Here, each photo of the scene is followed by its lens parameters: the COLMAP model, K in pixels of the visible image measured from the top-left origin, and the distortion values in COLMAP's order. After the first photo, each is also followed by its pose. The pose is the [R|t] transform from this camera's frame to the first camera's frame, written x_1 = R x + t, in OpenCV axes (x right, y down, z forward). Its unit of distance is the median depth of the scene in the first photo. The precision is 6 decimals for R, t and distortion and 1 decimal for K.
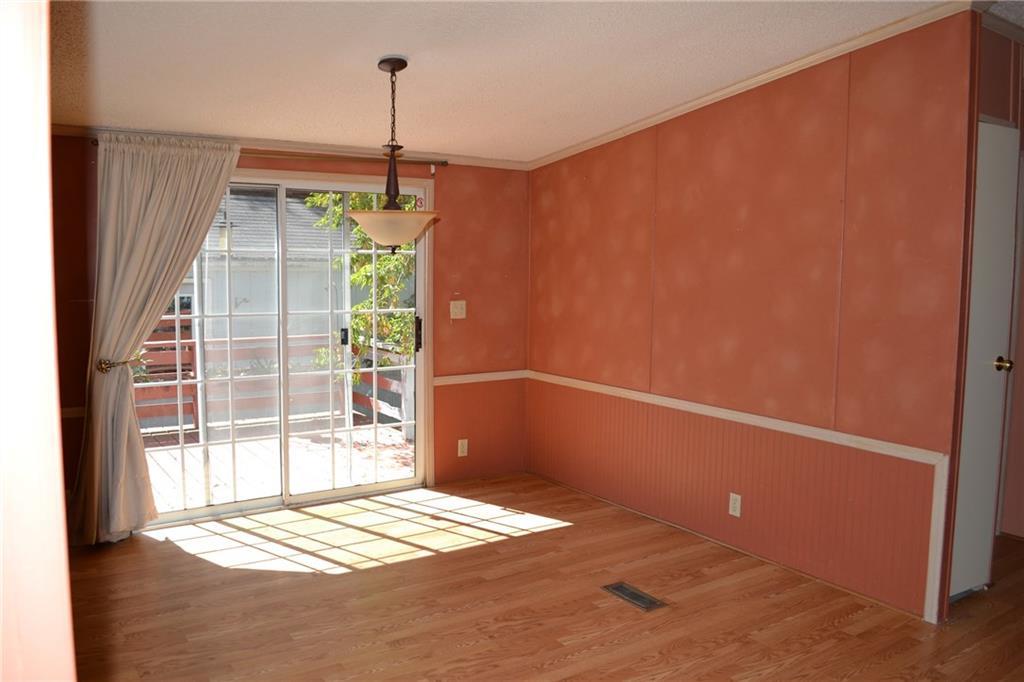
lens RADIAL K [[823.2, 0, 512.0], [0, 823.2, 341.0], [0, 0, 1]] dist [-0.083244, 0.019506]
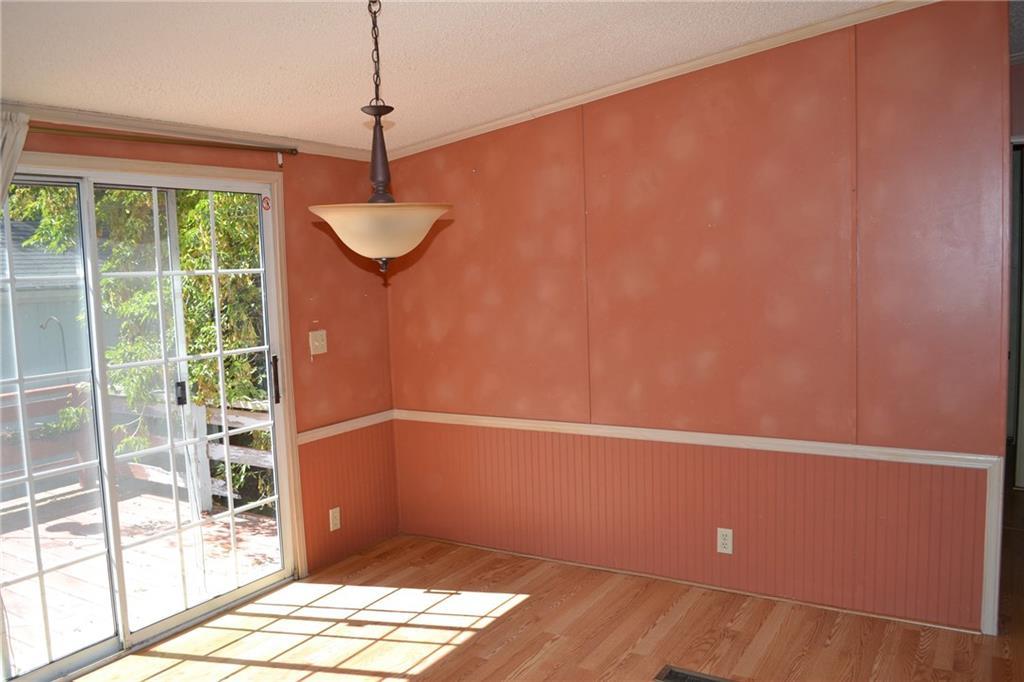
lens RADIAL K [[823.2, 0, 512.0], [0, 823.2, 341.0], [0, 0, 1]] dist [-0.083244, 0.019506]
pose [[0.909373, -0.079431, 0.408329, -0.237771], [0.084106, 0.996435, 0.006523, -0.032285], [-0.407391, 0.028411, 0.912812, 0.252991]]
